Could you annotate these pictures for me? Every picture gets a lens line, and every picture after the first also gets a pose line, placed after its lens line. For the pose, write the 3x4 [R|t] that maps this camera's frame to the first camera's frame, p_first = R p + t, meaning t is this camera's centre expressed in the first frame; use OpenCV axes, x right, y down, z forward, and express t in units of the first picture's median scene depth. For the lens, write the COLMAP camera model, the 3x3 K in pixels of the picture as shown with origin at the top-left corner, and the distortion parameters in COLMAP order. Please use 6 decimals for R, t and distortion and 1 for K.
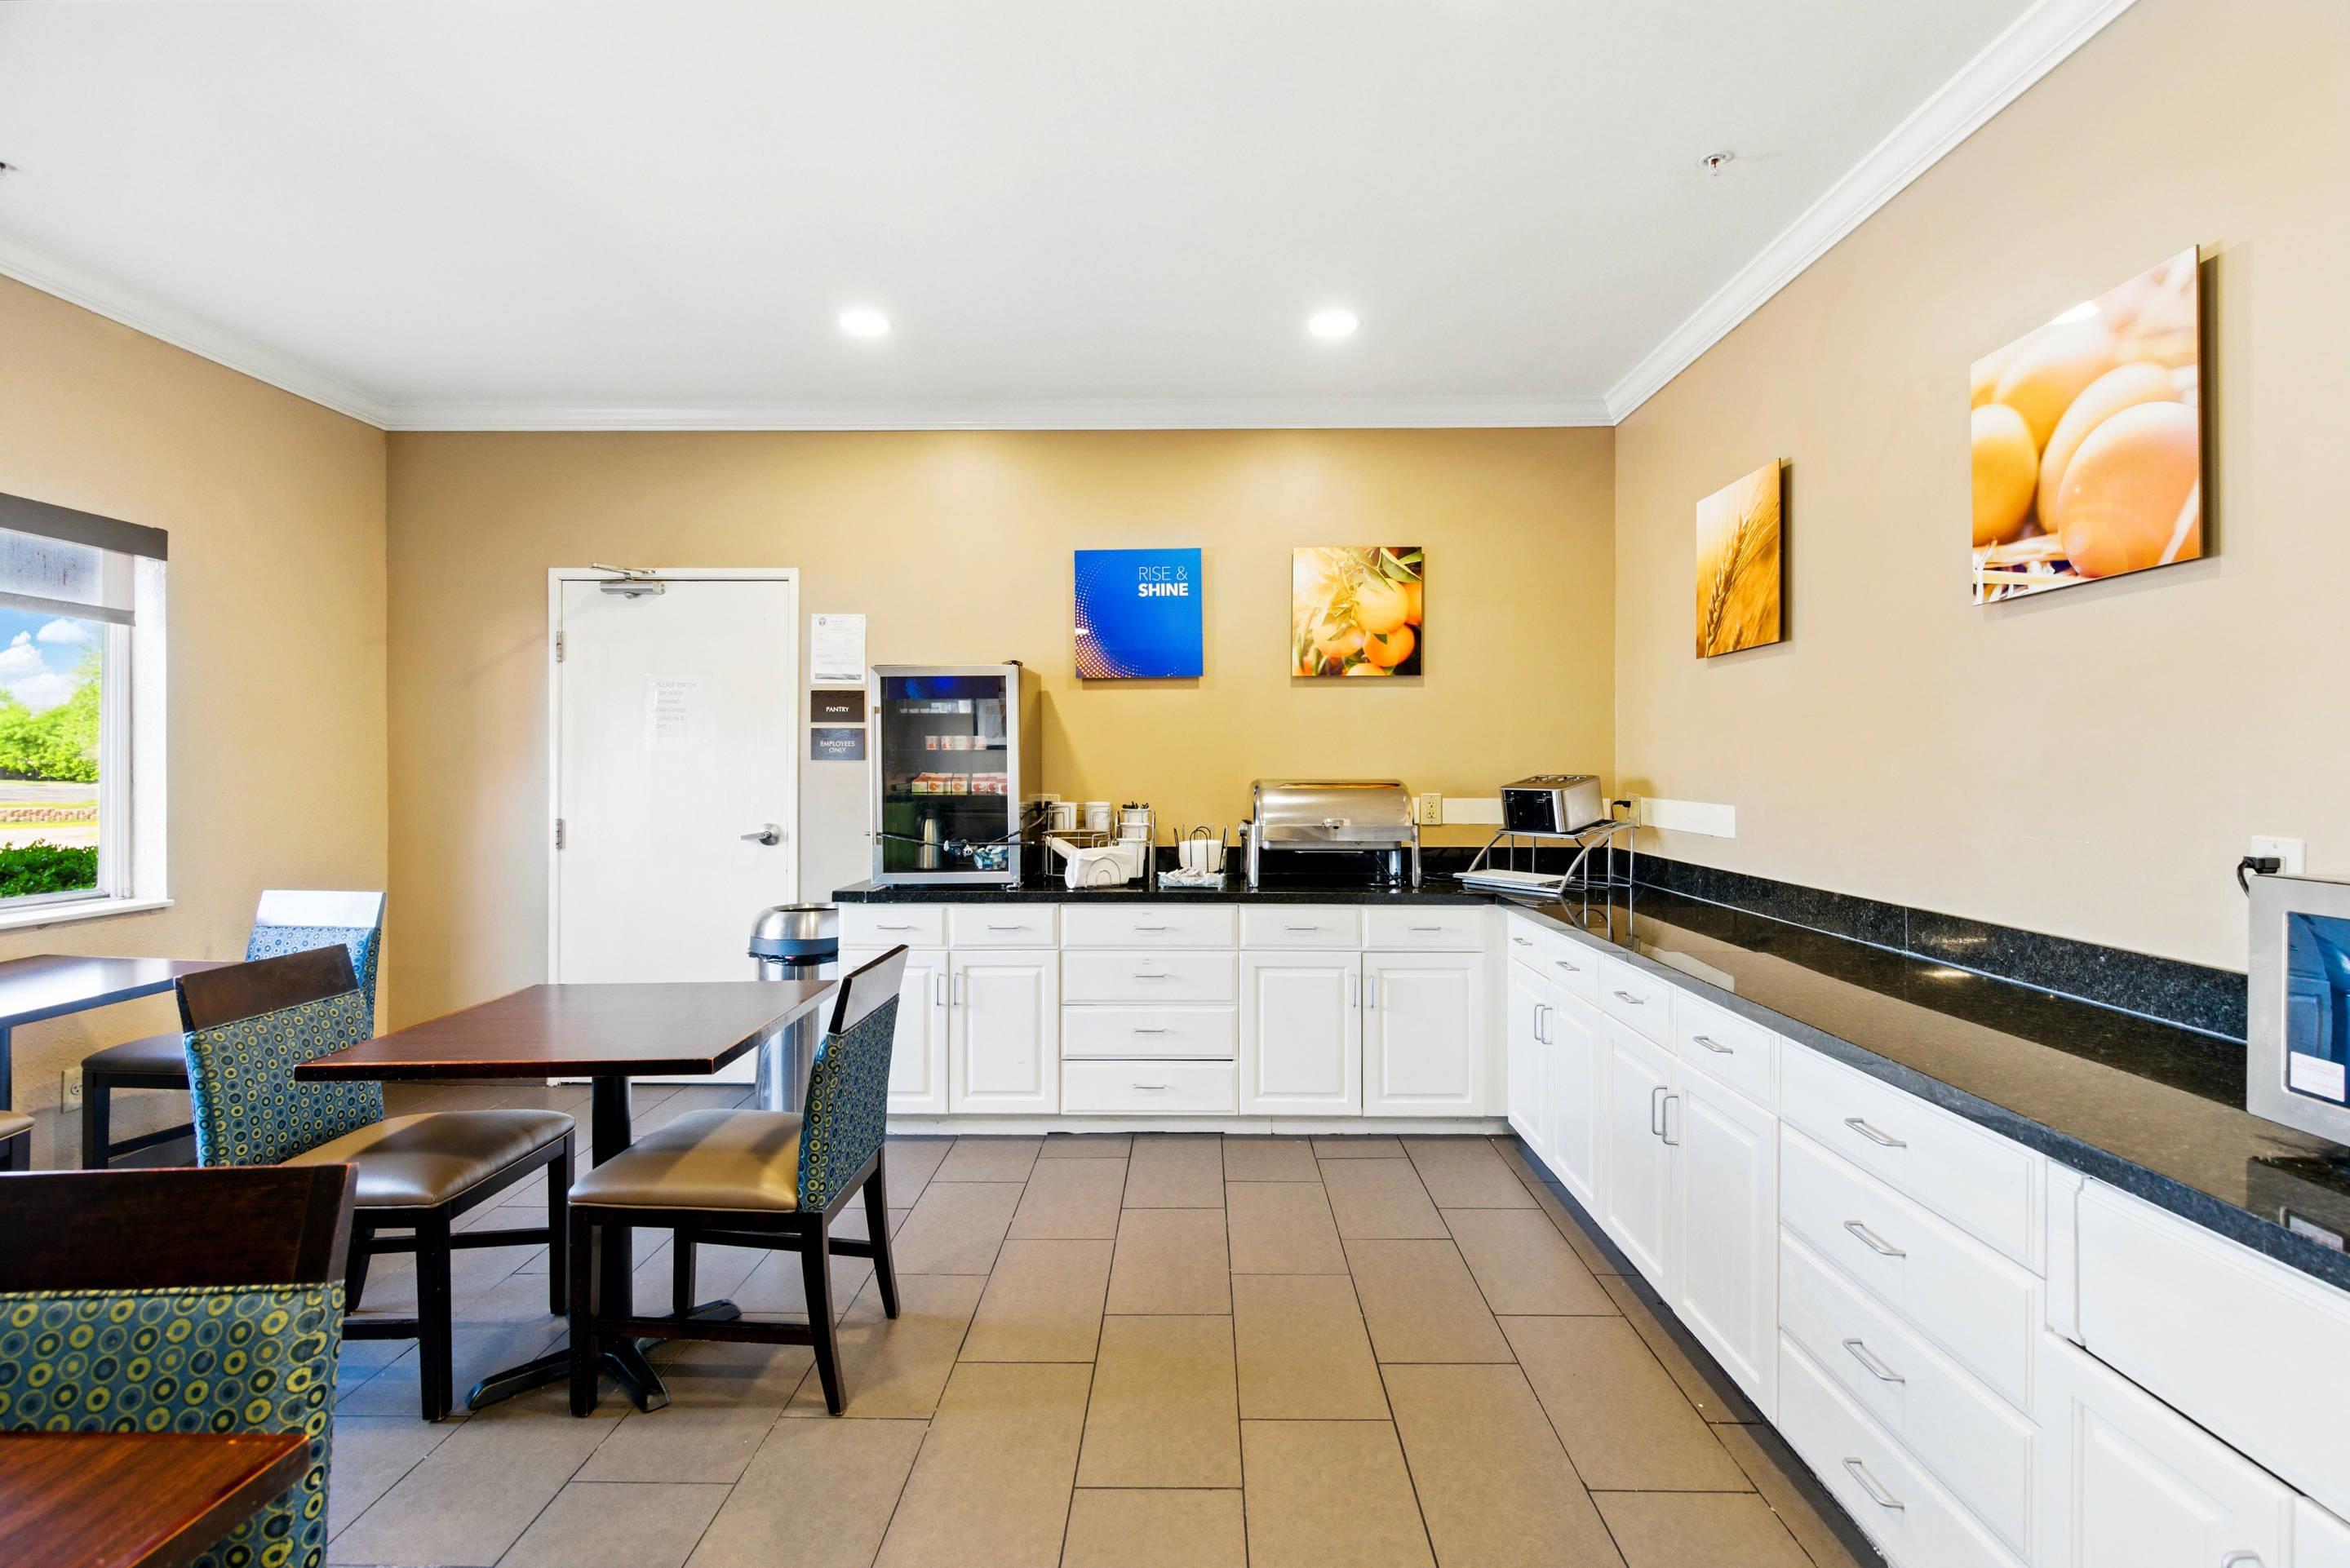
lens RADIAL K [[1080.1, 0, 1178.4], [0, 1080.1, 768.6], [0, 0, 1]] dist [0.000248, 0.000007]
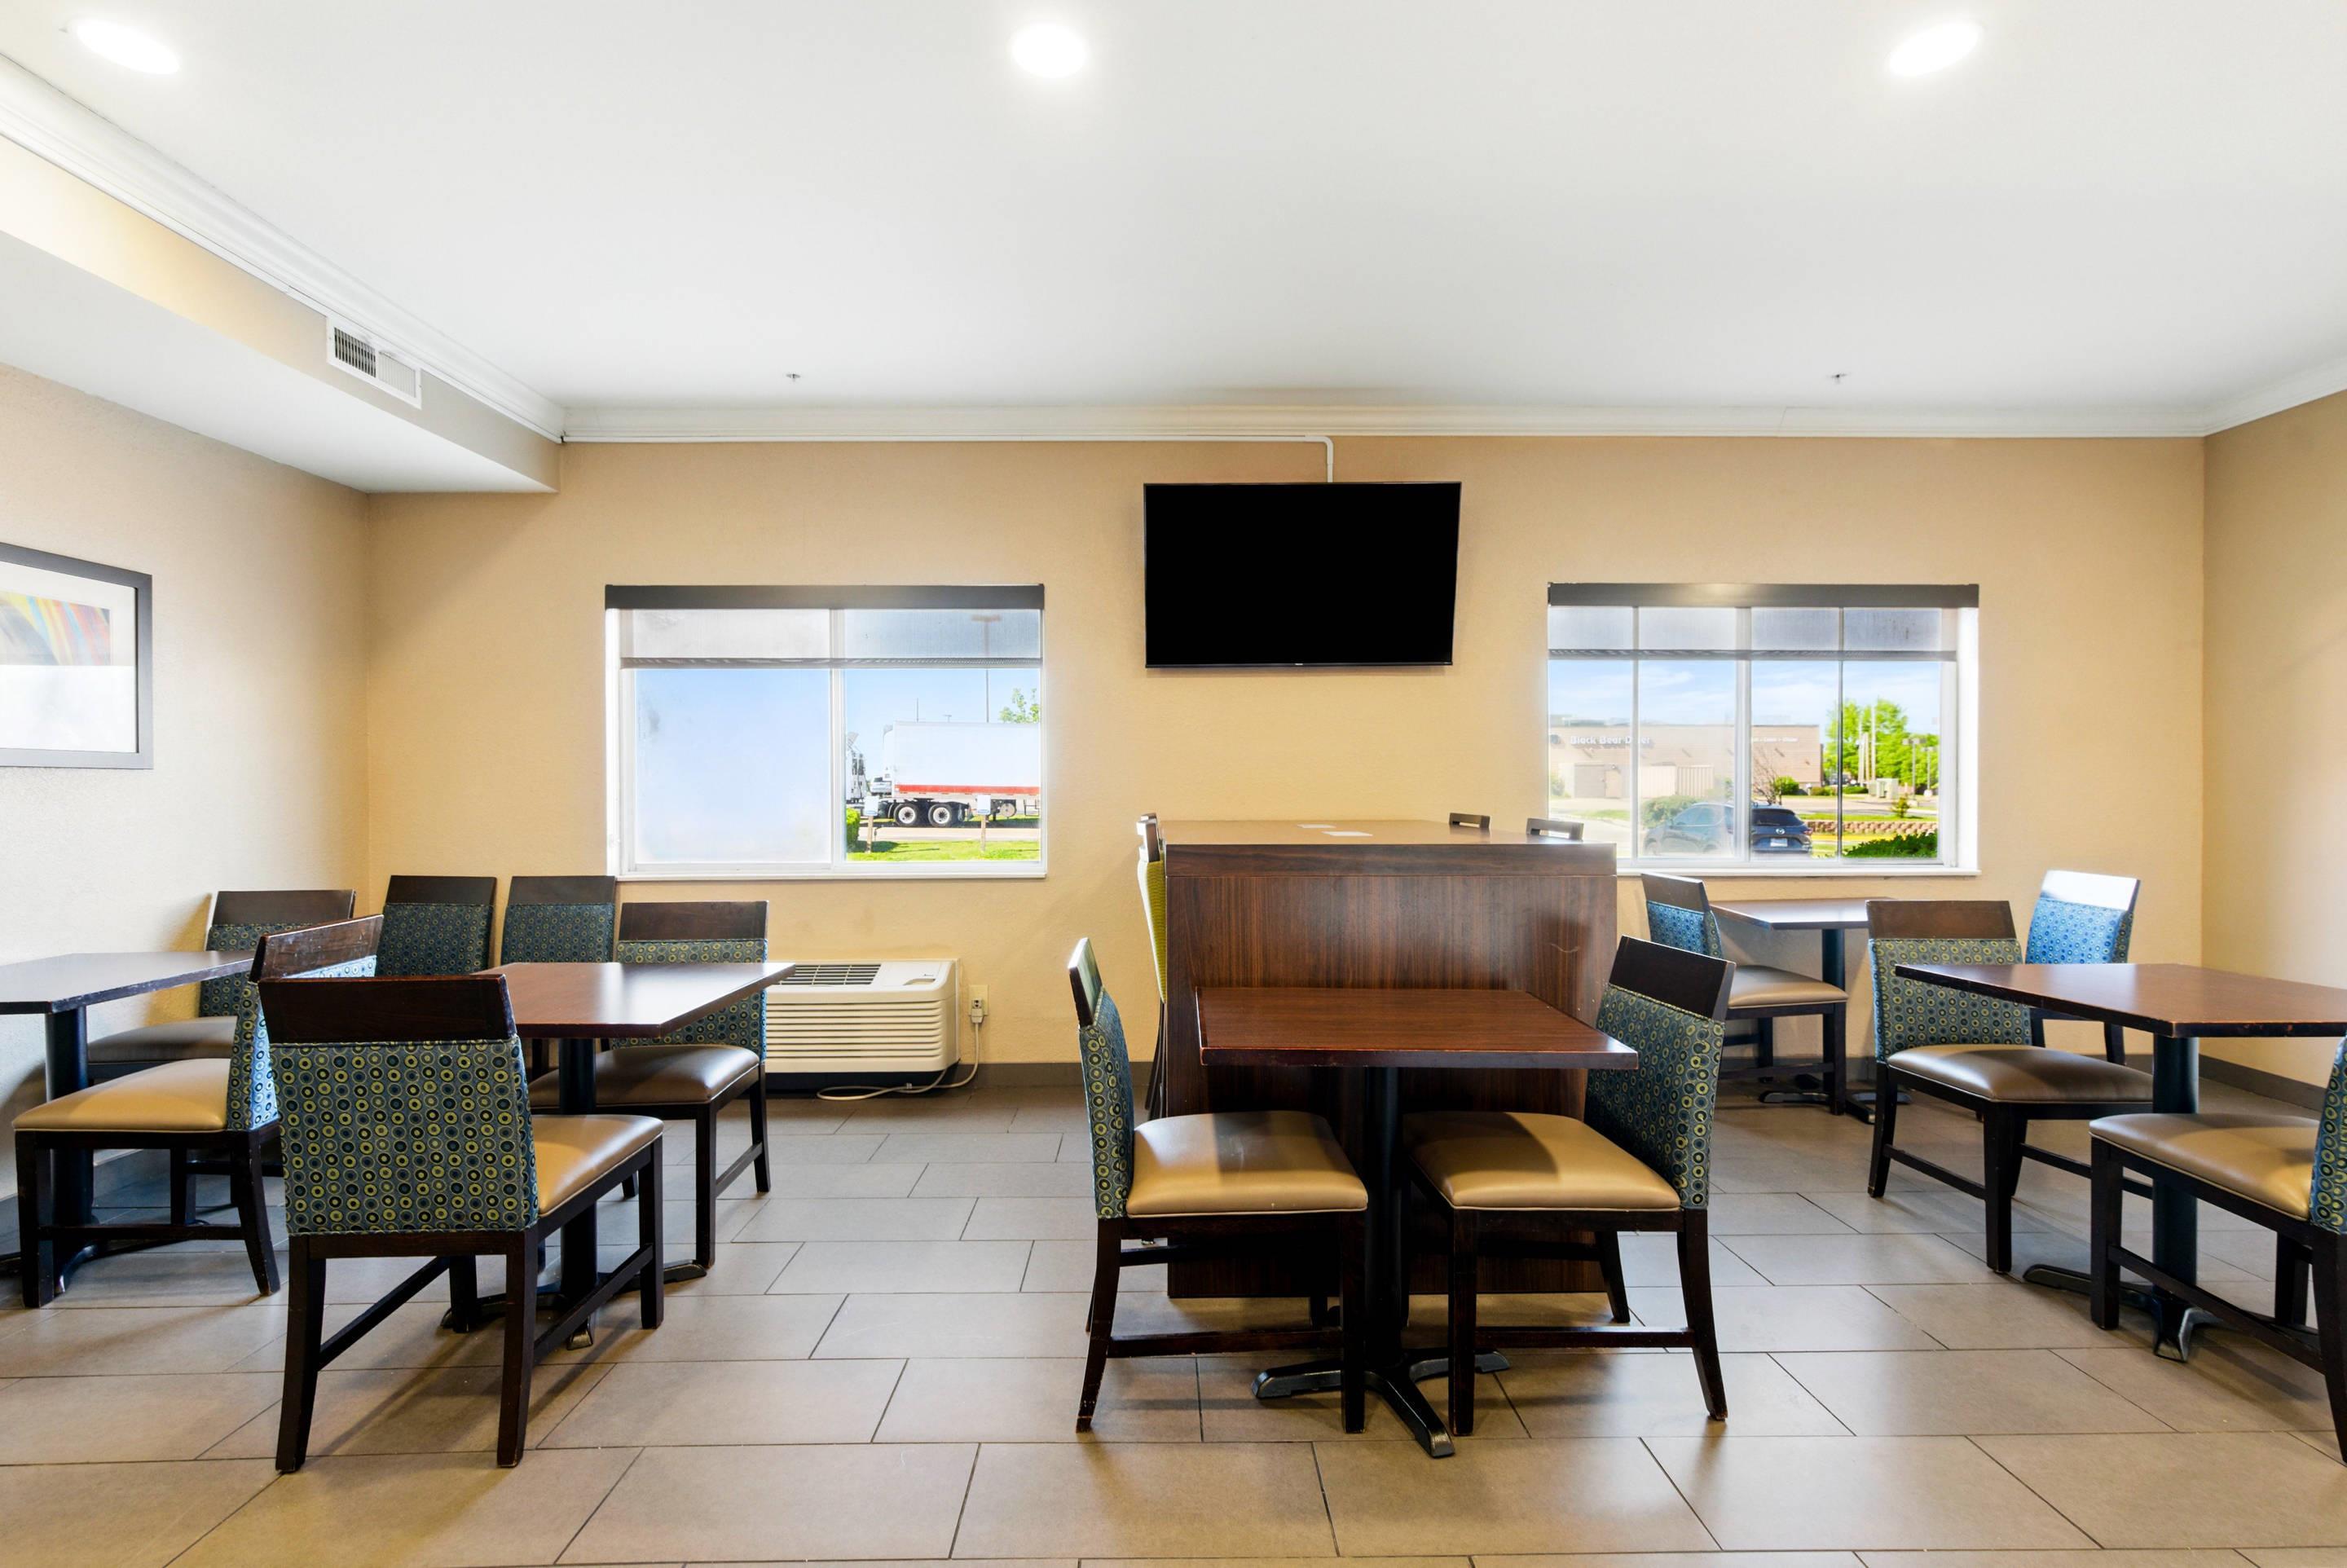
lens RADIAL K [[1085.7, 0, 1182.8], [0, 1085.7, 807.7], [0, 0, 1]] dist [0.001459, 0.000446]
pose [[0.032459, 0.014021, -0.999375, 0.298471], [0.003622, 0.999893, 0.014146, 0.022176], [0.999467, -0.004079, 0.032405, 0.006291]]
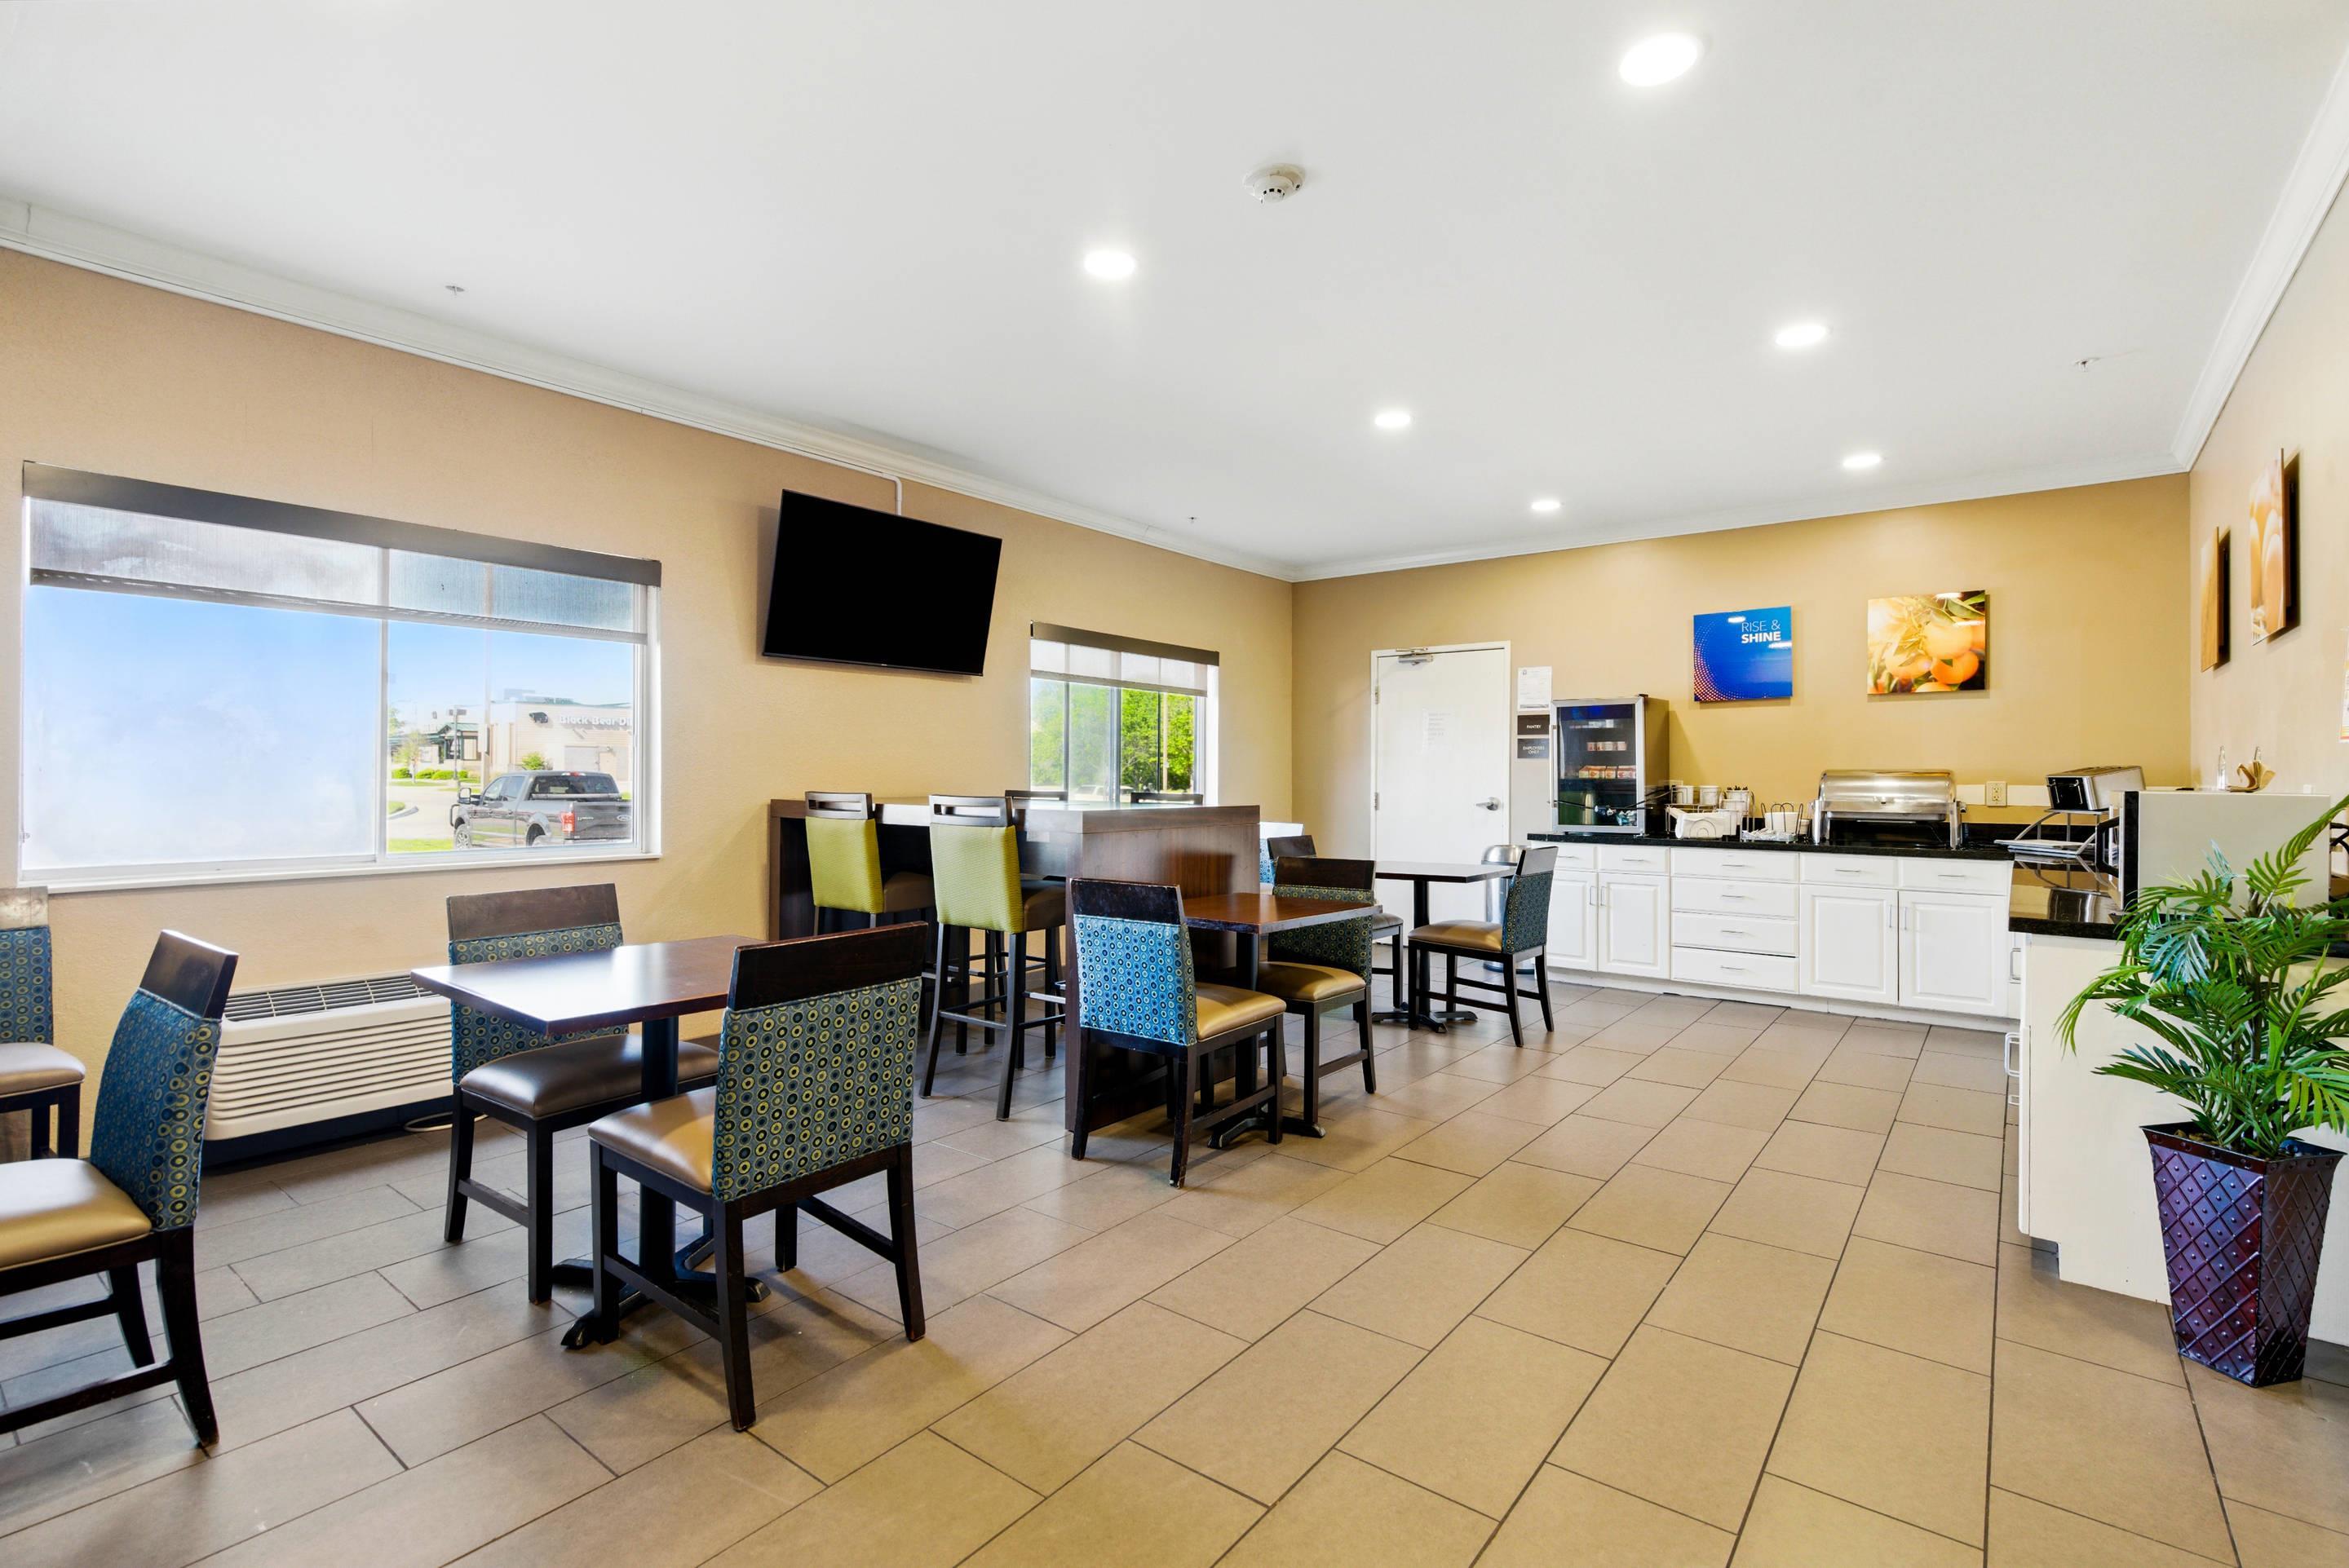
lens RADIAL K [[1079.6, 0, 1177.9], [0, 1079.6, 768.6], [0, 0, 1]] dist [0.000248, 0.000007]
pose [[0.796793, -0.000573, -0.604252, 0.260772], [-0.004846, 0.999961, -0.007338, 0.024521], [0.604233, 0.008775, 0.796759, -0.670340]]
